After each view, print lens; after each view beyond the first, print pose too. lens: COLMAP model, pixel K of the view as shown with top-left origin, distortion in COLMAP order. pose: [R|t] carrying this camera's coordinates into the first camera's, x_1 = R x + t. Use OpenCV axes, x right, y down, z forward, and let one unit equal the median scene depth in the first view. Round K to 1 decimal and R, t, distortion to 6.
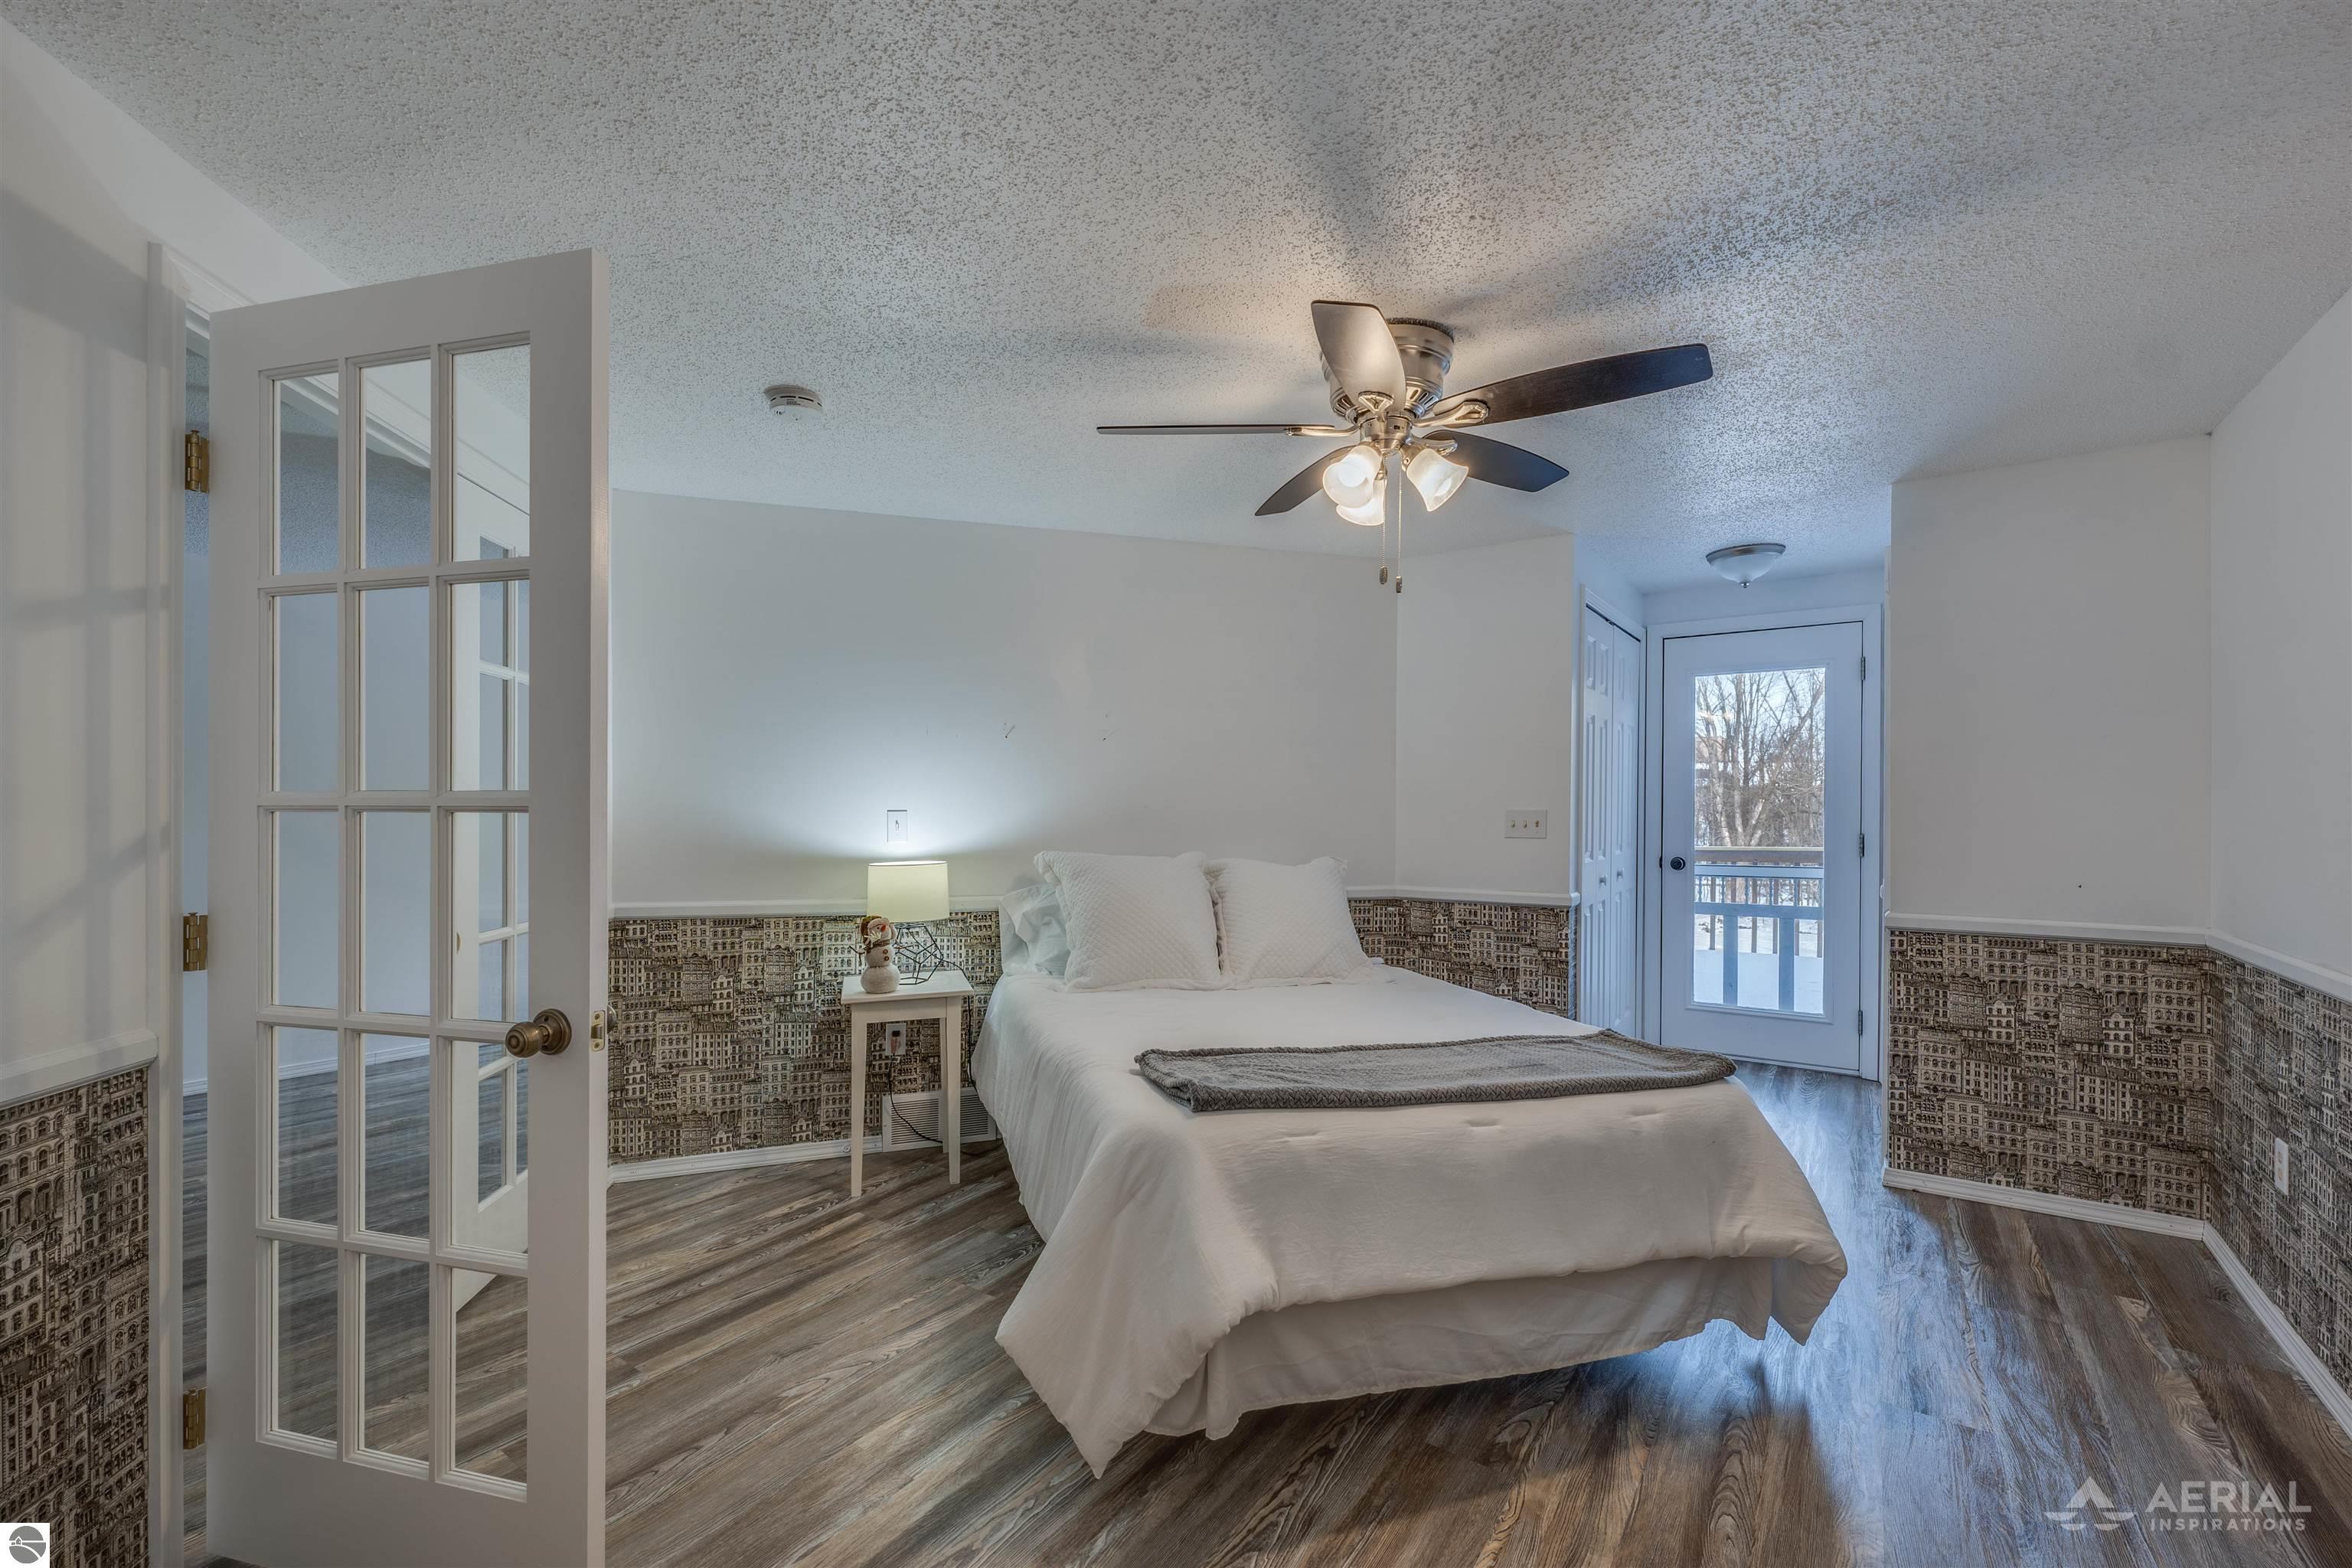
lens RADIAL K [[967.4, 0, 1171.1], [0, 967.4, 807.7], [0, 0, 1]] dist [-0.000272, -0.000108]
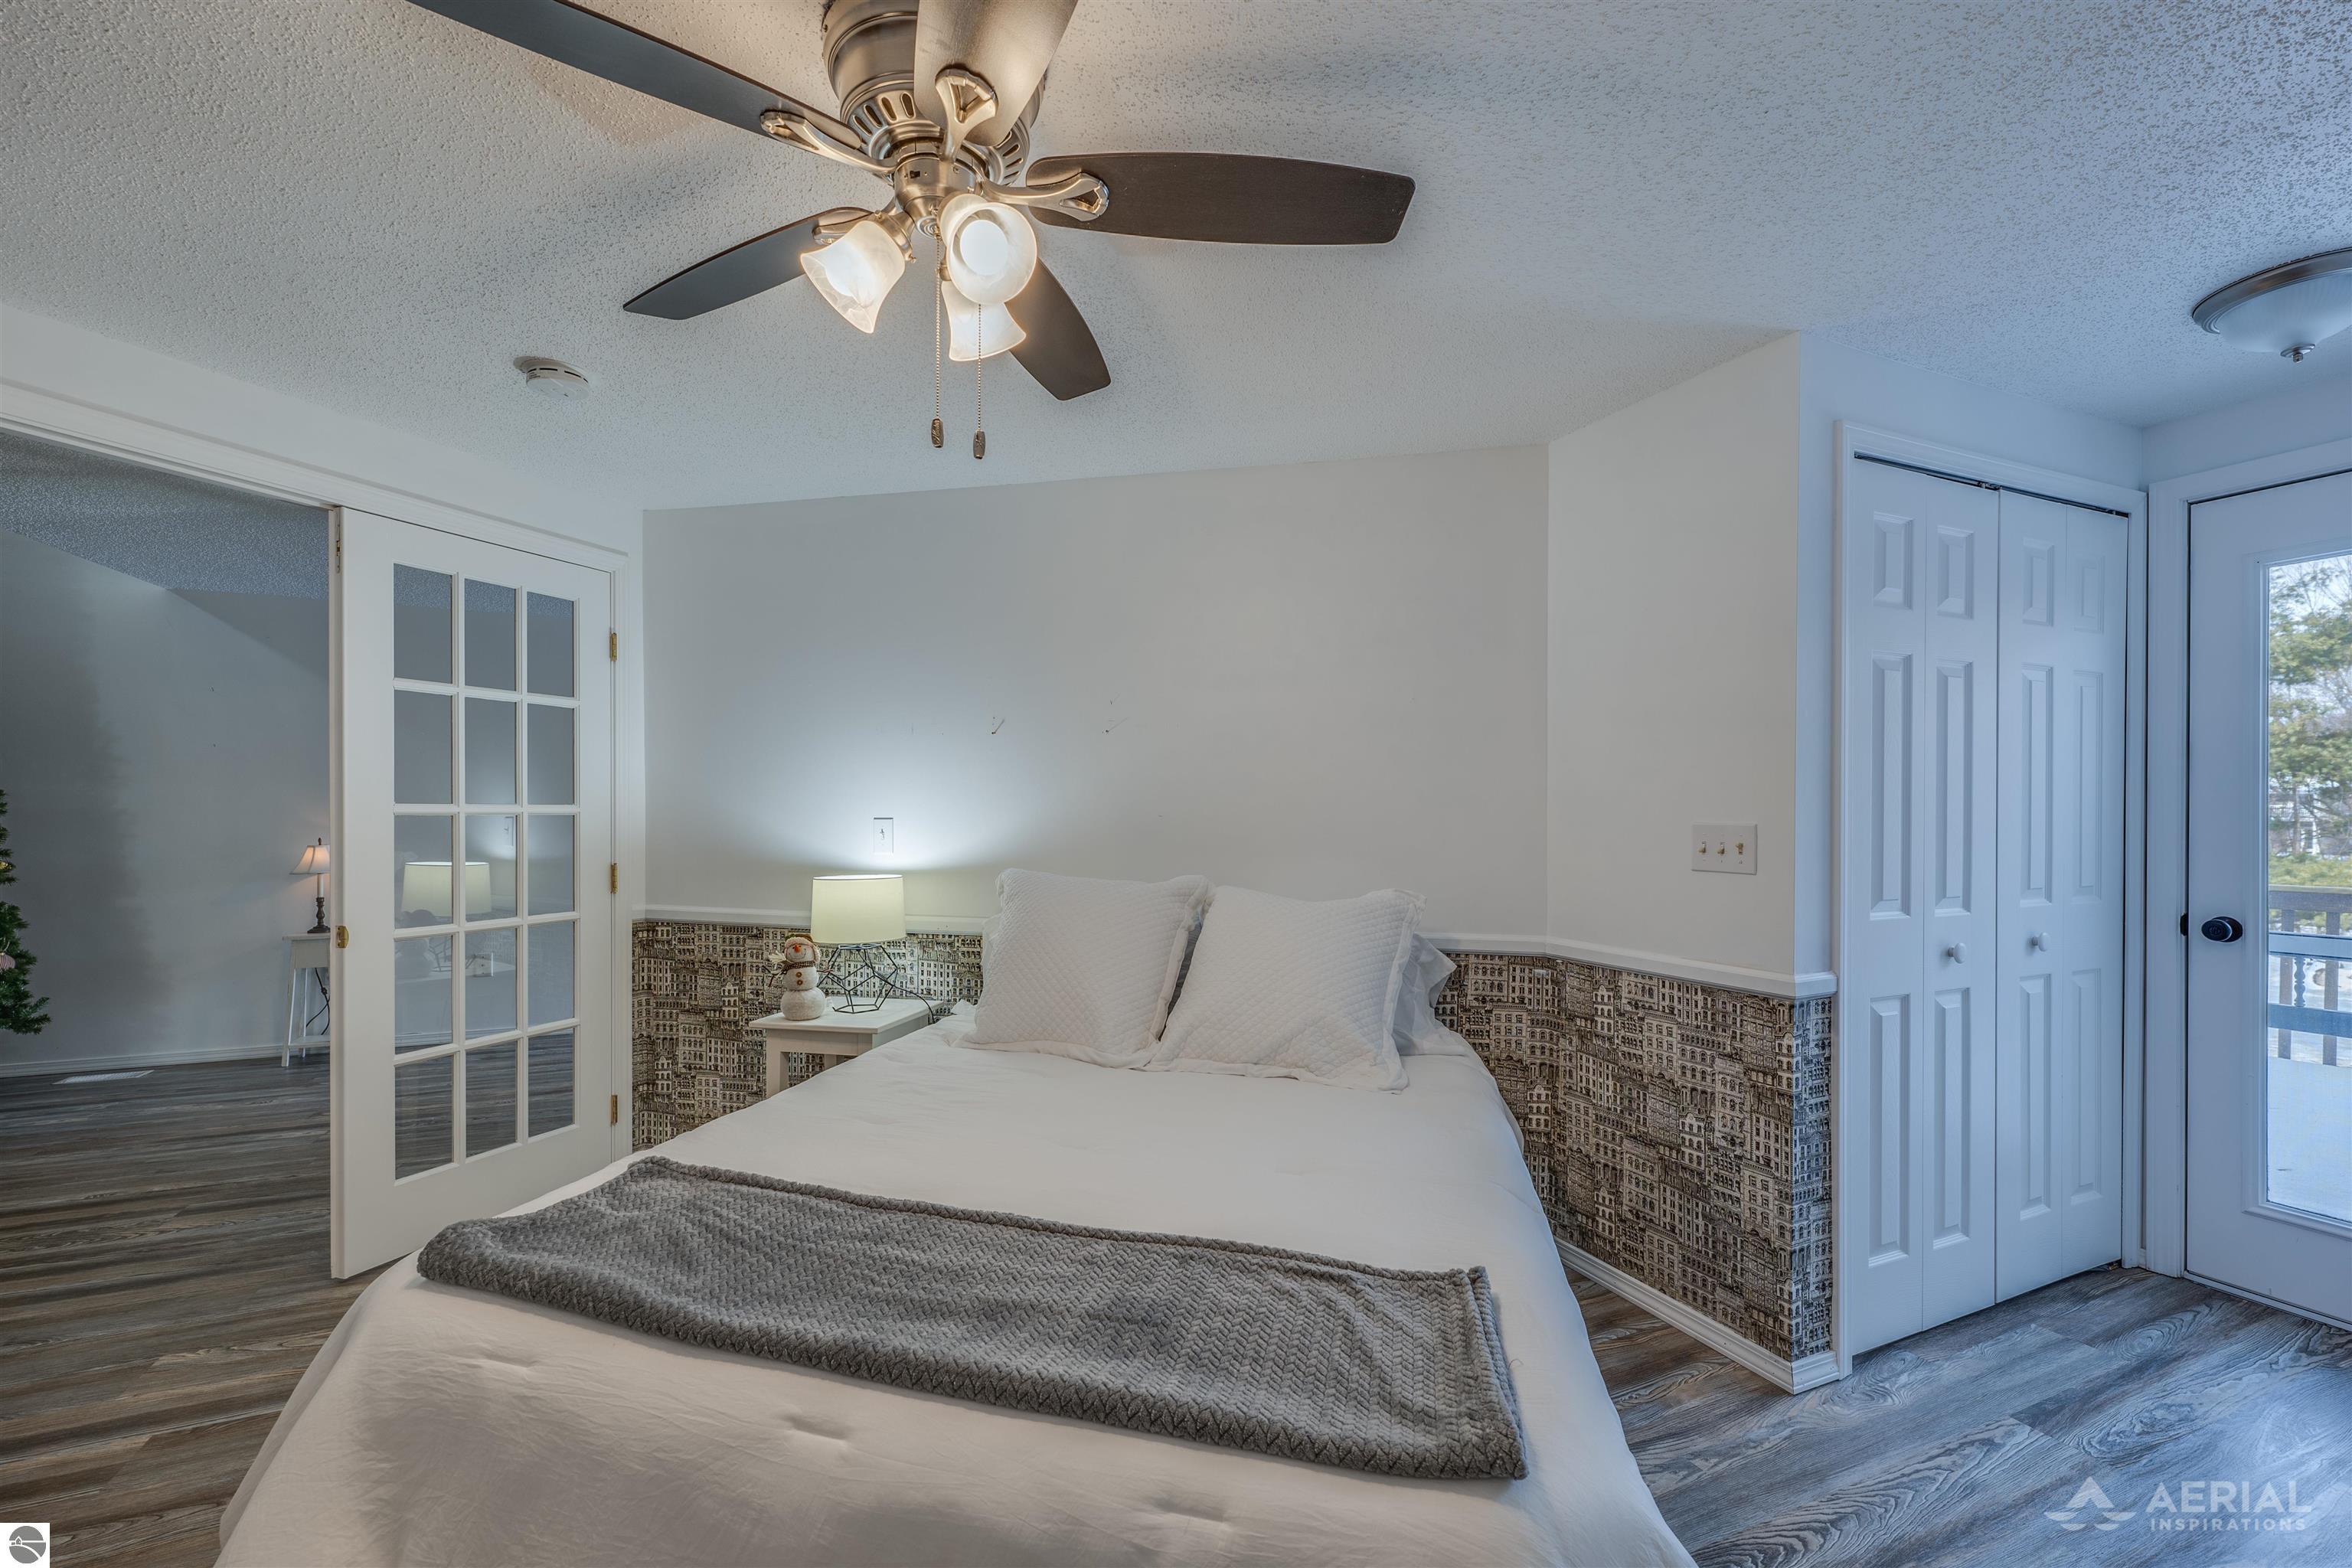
lens RADIAL K [[967.4, 0, 1161.0], [0, 967.4, 822.7], [0, 0, 1]] dist [-0.000272, -0.000108]
pose [[0.861572, 0.008885, -0.507558, 0.391048], [-0.005619, 0.999952, 0.007967, -0.001496], [0.507604, -0.004012, 0.861581, 0.342934]]
